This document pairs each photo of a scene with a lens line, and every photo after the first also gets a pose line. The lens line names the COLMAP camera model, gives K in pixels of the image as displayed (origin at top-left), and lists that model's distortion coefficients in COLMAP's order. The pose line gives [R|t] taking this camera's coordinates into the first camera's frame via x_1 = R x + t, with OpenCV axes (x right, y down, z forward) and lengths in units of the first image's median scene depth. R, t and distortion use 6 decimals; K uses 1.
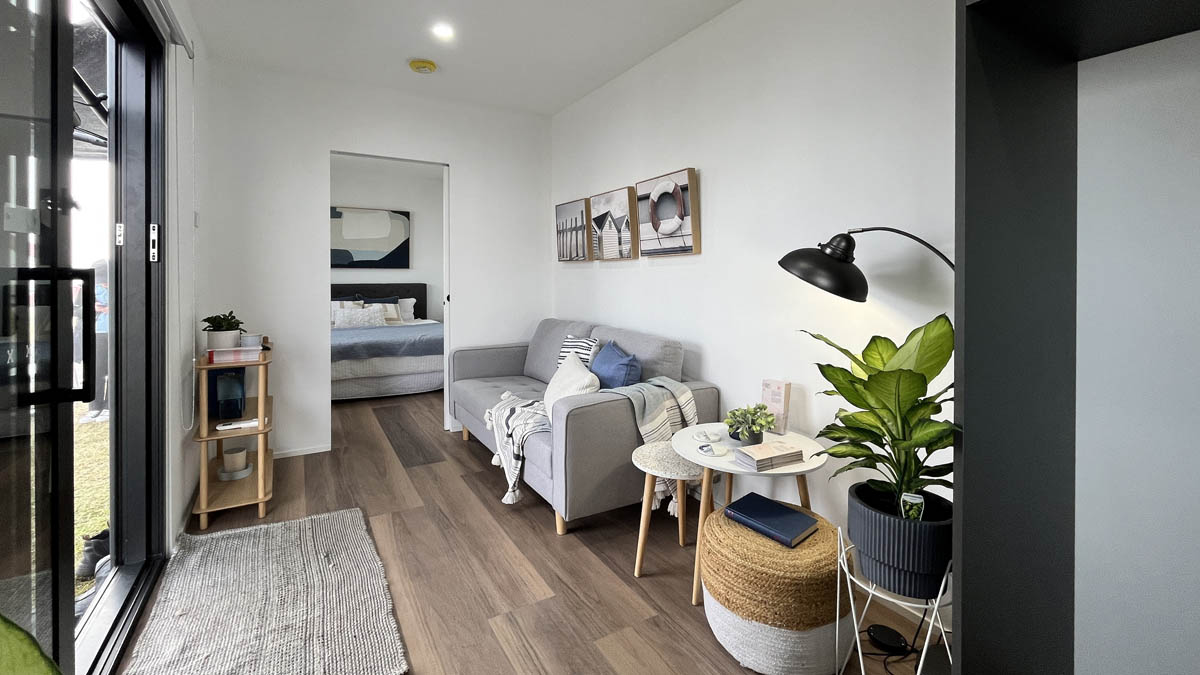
lens RADIAL K [[479.8, 0, 611.6], [0, 479.8, 275.9], [0, 0, 1]] dist [-0.001625, 0.000422]
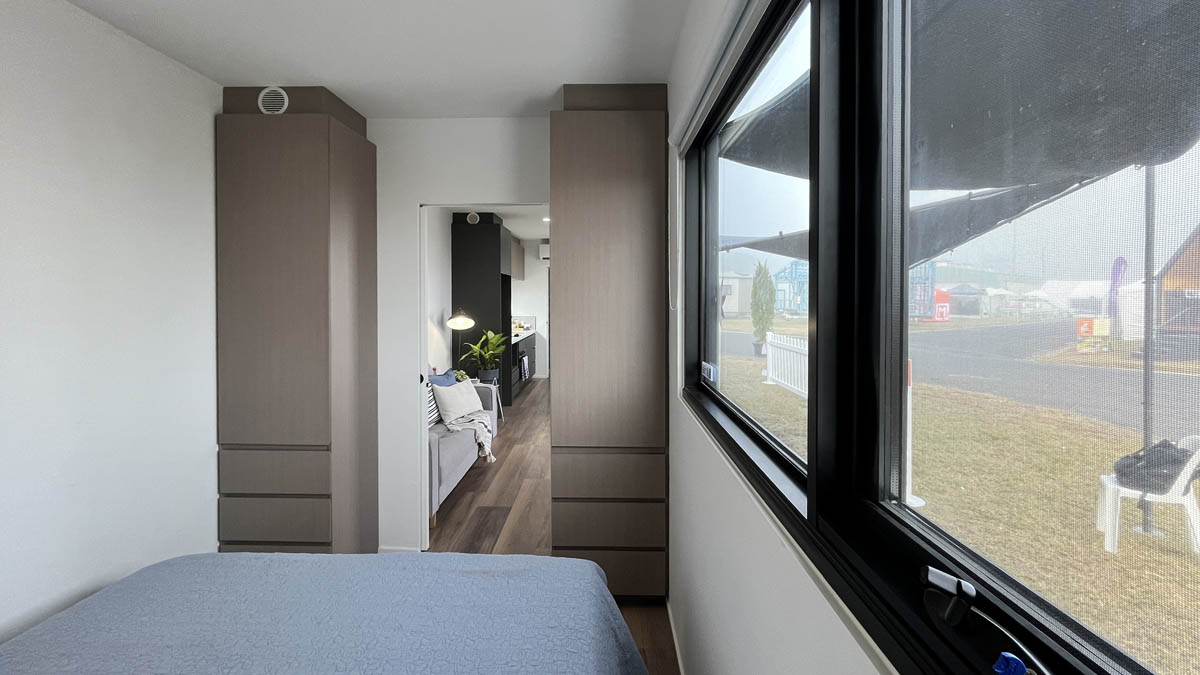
lens RADIAL K [[479.8, 0, 594.6], [0, 479.8, 320.1], [0, 0, 1]] dist [-0.001625, 0.000422]
pose [[-0.831097, -0.032019, 0.555205, -1.310570], [-0.007084, 0.998870, 0.047001, -0.110025], [-0.556082, 0.035130, -0.830385, 1.976713]]
